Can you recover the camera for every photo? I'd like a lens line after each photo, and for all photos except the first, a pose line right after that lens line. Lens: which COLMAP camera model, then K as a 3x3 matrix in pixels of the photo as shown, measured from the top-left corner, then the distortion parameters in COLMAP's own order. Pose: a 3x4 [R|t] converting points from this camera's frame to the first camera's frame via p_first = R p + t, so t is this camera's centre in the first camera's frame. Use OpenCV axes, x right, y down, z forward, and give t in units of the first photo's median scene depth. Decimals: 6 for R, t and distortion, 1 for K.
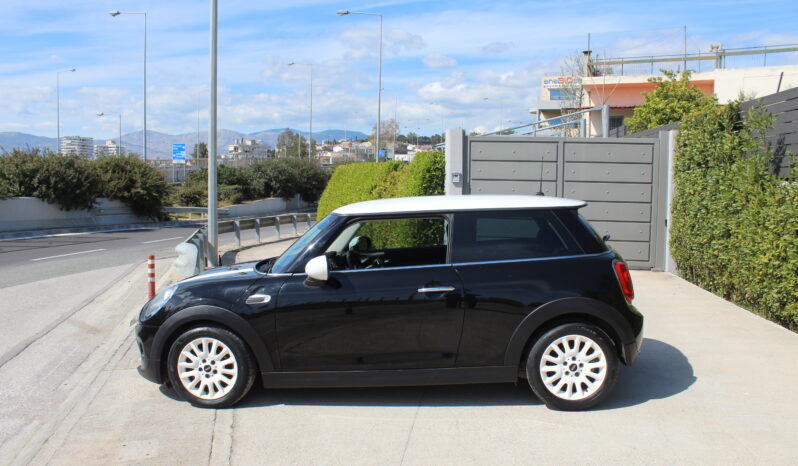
lens RADIAL K [[679.0, 0, 399.0], [0, 679.0, 233.0], [0, 0, 1]] dist [-0.165247, 0.156072]
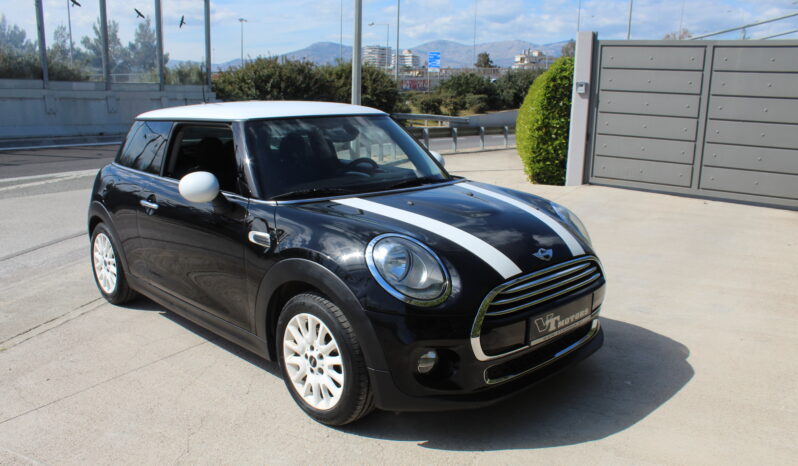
lens RADIAL K [[679.0, 0, 399.0], [0, 679.0, 233.0], [0, 0, 1]] dist [-0.165247, 0.156072]
pose [[0.909271, 0.101411, -0.403660, 0.233097], [-0.048747, 0.989135, 0.138691, -0.003406], [0.413339, -0.106431, 0.904336, 0.098061]]
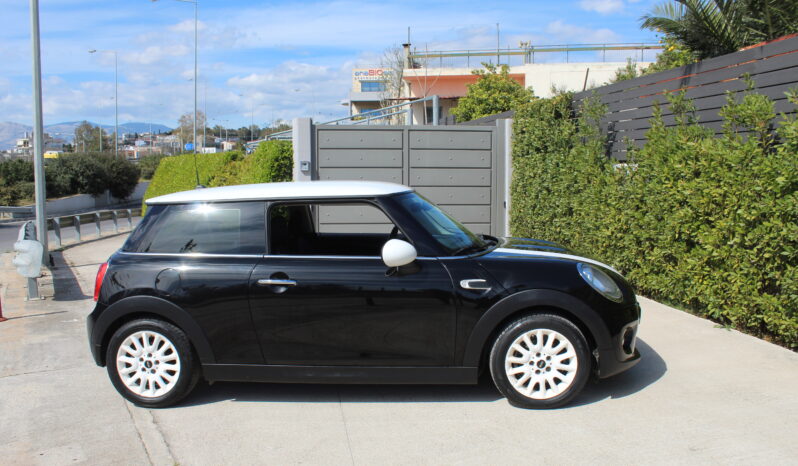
lens RADIAL K [[679.0, 0, 399.0], [0, 679.0, 233.0], [0, 0, 1]] dist [-0.165247, 0.156072]
pose [[0.960295, -0.037348, 0.276477, -0.061537], [0.034201, 0.999284, 0.016198, 0.006134], [-0.276884, -0.006100, 0.960884, -0.002747]]
